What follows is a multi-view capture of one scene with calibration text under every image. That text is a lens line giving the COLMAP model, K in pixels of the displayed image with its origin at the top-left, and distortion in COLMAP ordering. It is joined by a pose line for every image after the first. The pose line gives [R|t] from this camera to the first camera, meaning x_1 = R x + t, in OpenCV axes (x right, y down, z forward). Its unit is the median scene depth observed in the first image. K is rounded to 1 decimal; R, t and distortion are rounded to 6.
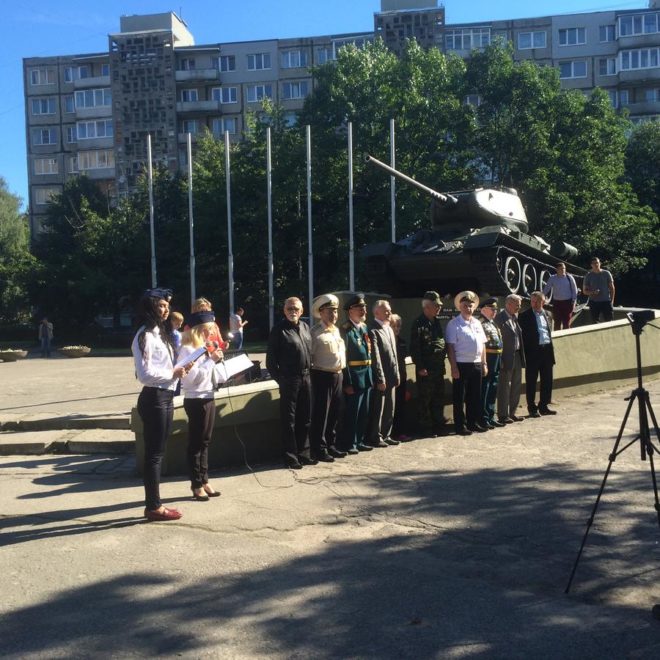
lens RADIAL K [[781.3, 0, 335.0], [0, 781.3, 325.2], [0, 0, 1]] dist [0.080628, 0.000000]
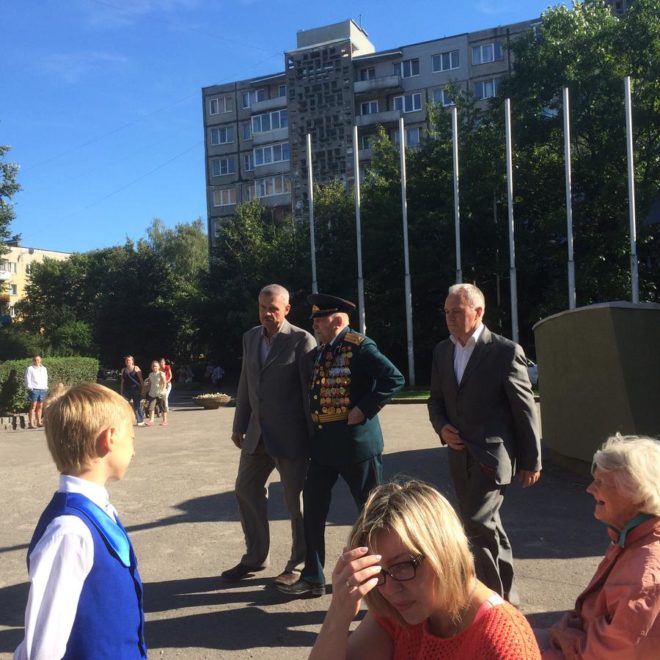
lens RADIAL K [[781.3, 0, 333.6], [0, 781.3, 327.9], [0, 0, 1]] dist [0.080628, 0.000000]
pose [[0.968770, -0.022309, -0.246956, -0.007308], [0.012522, 0.999075, -0.041132, -0.002924], [0.247645, 0.036755, 0.968153, 0.126944]]
